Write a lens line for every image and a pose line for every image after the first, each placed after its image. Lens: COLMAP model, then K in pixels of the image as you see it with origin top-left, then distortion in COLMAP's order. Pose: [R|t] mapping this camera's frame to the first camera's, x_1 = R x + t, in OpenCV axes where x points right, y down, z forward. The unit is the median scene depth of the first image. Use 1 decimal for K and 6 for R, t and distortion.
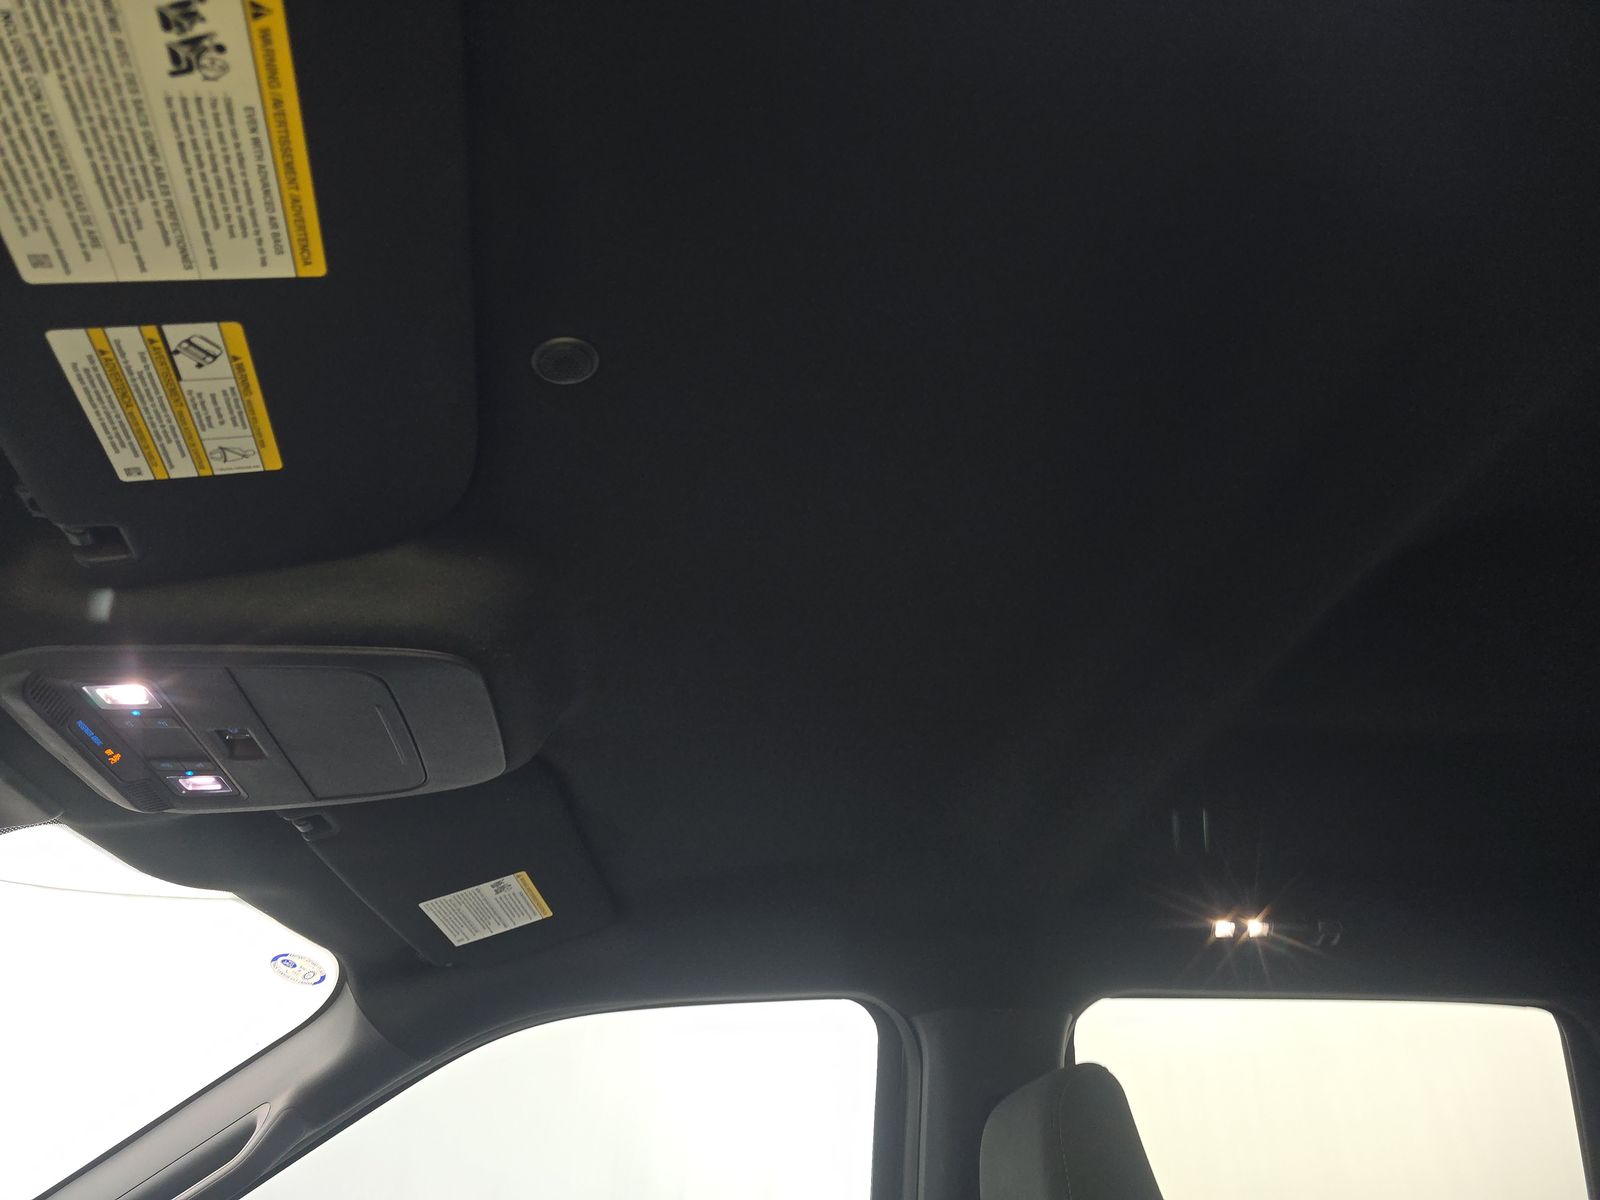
lens RADIAL K [[1070.3, 0, 792.5], [0, 1070.3, 600.5], [0, 0, 1]] dist [0.037493, -0.026062]
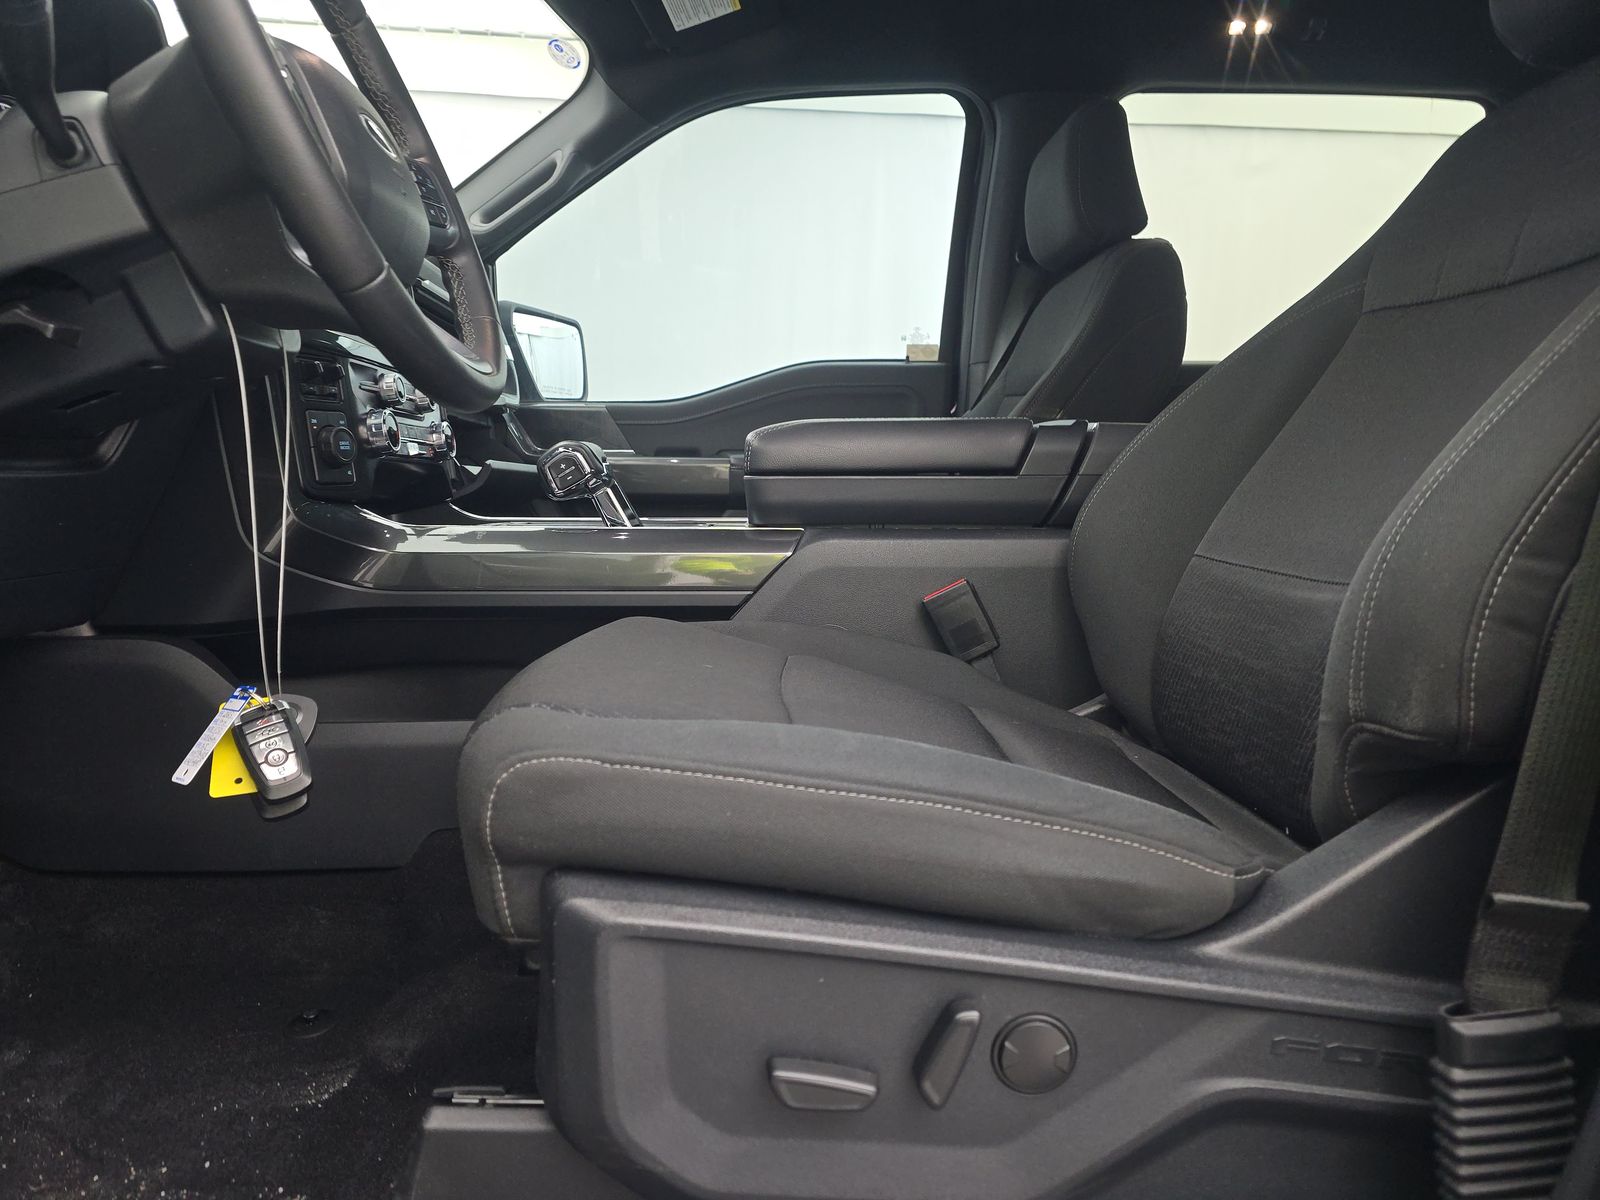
lens RADIAL K [[1070.3, 0, 792.5], [0, 1070.3, 600.5], [0, 0, 1]] dist [0.037493, -0.026062]
pose [[0.998064, 0.024996, -0.056948, -0.053247], [0.016400, 0.777493, 0.628678, 0.008483], [0.059992, -0.628395, 0.775578, -0.535975]]
